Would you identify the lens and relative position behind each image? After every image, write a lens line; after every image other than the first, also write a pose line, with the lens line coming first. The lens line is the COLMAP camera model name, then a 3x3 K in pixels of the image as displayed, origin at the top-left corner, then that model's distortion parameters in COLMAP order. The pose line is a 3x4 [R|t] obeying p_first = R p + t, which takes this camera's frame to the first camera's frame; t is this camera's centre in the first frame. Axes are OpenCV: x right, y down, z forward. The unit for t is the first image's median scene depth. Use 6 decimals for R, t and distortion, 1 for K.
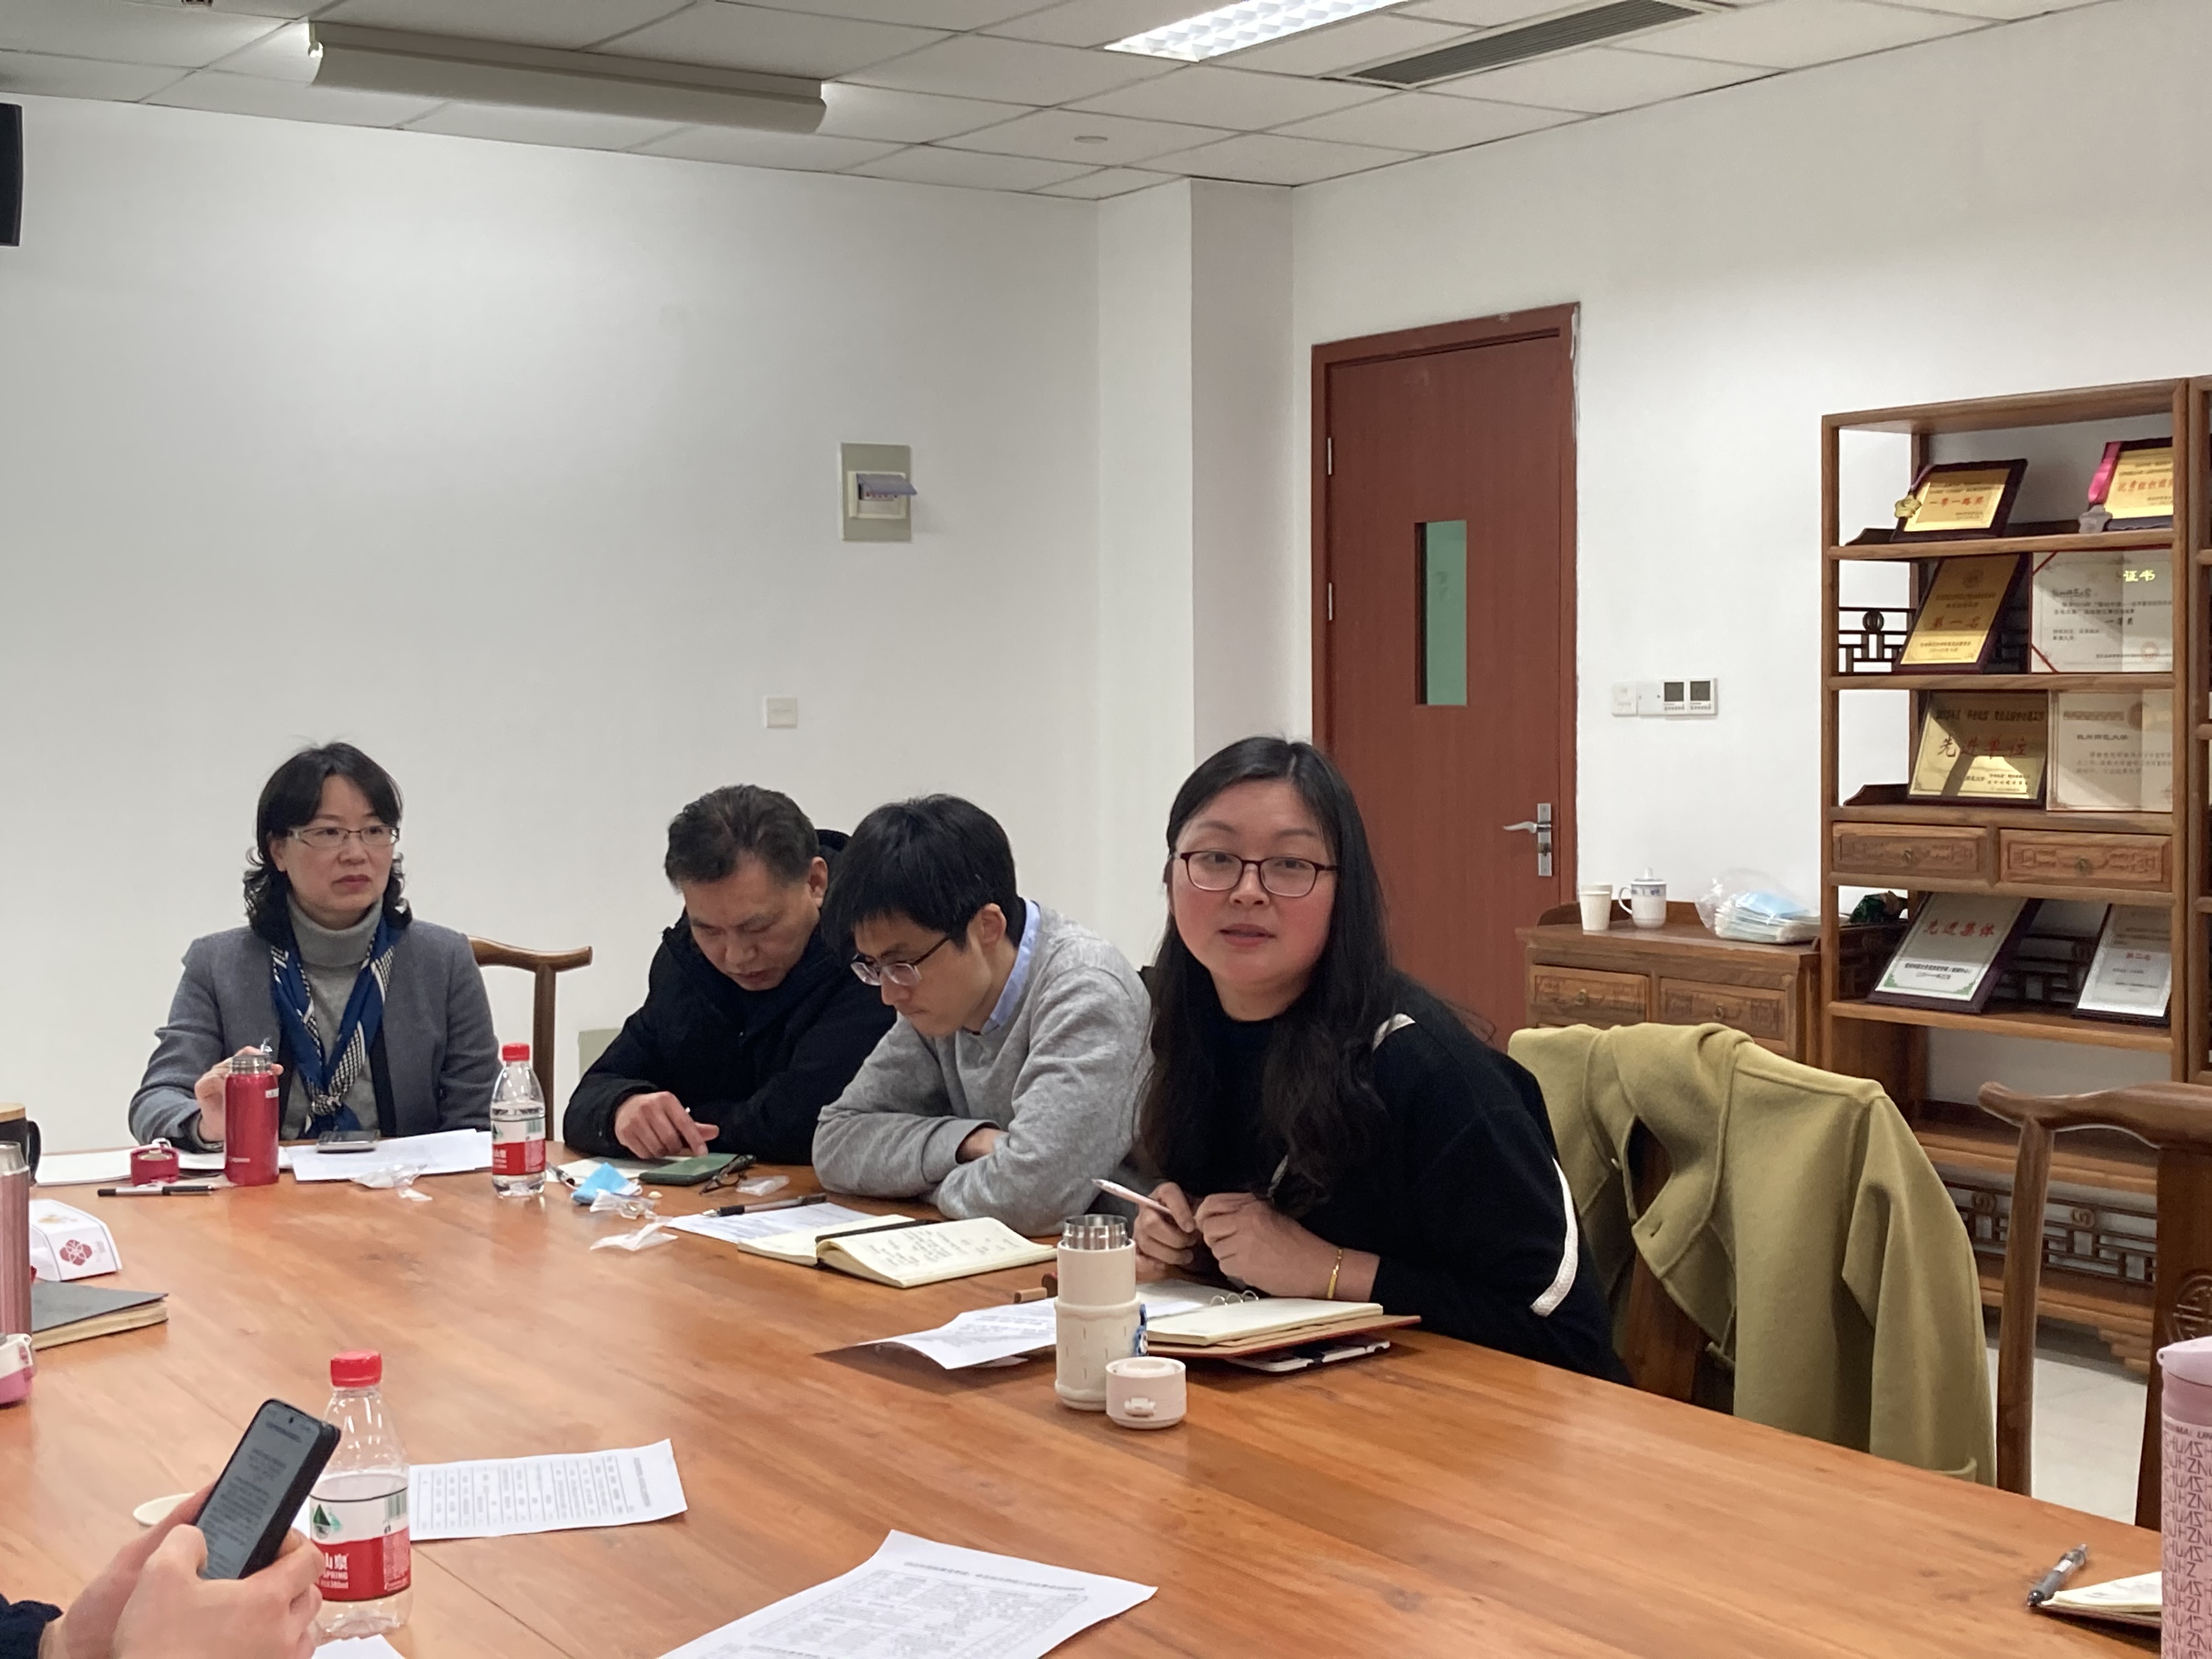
lens RADIAL K [[3083.2, 0, 1099.4], [0, 3083.2, 832.6], [0, 0, 1]] dist [0.080648, 0.000000]
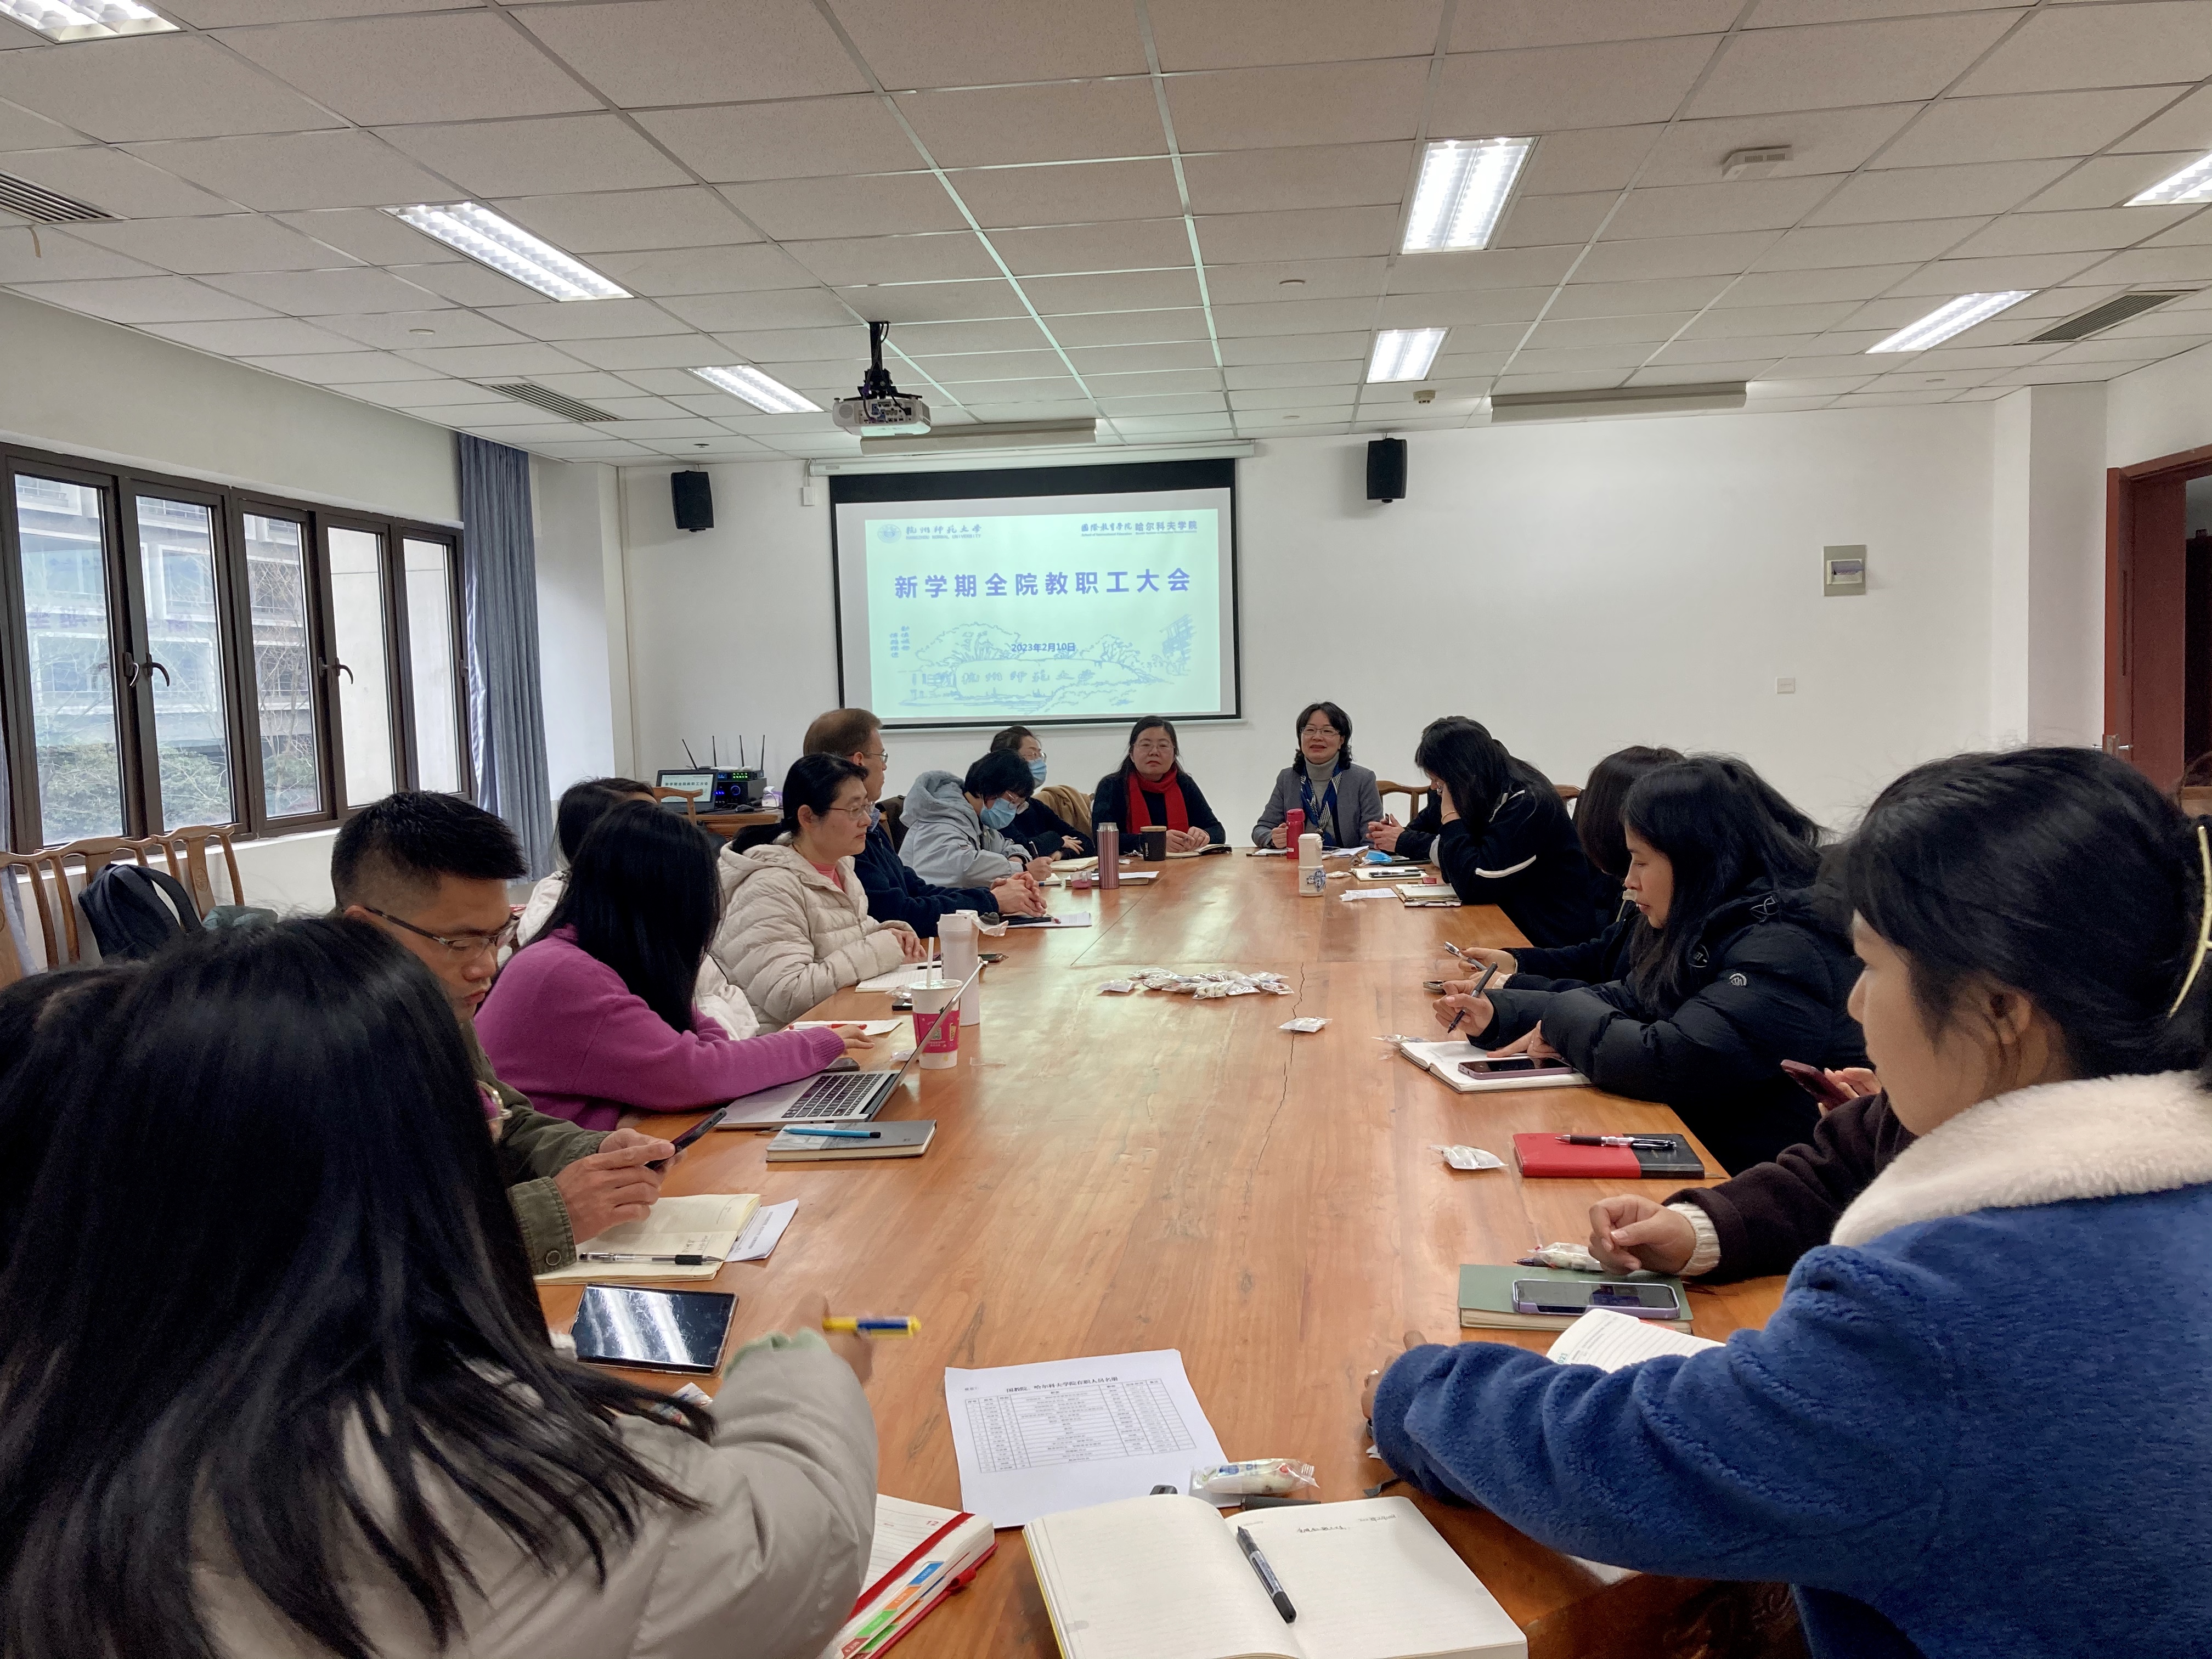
lens RADIAL K [[1780.8, 0, 1110.5], [0, 1780.8, 824.5], [0, 0, 1]] dist [0.048114, -0.005251]
pose [[0.771886, 0.033520, -0.634876, 0.359066], [-0.008993, 0.999085, 0.041816, 0.008594], [0.635697, -0.026567, 0.771481, -0.213676]]
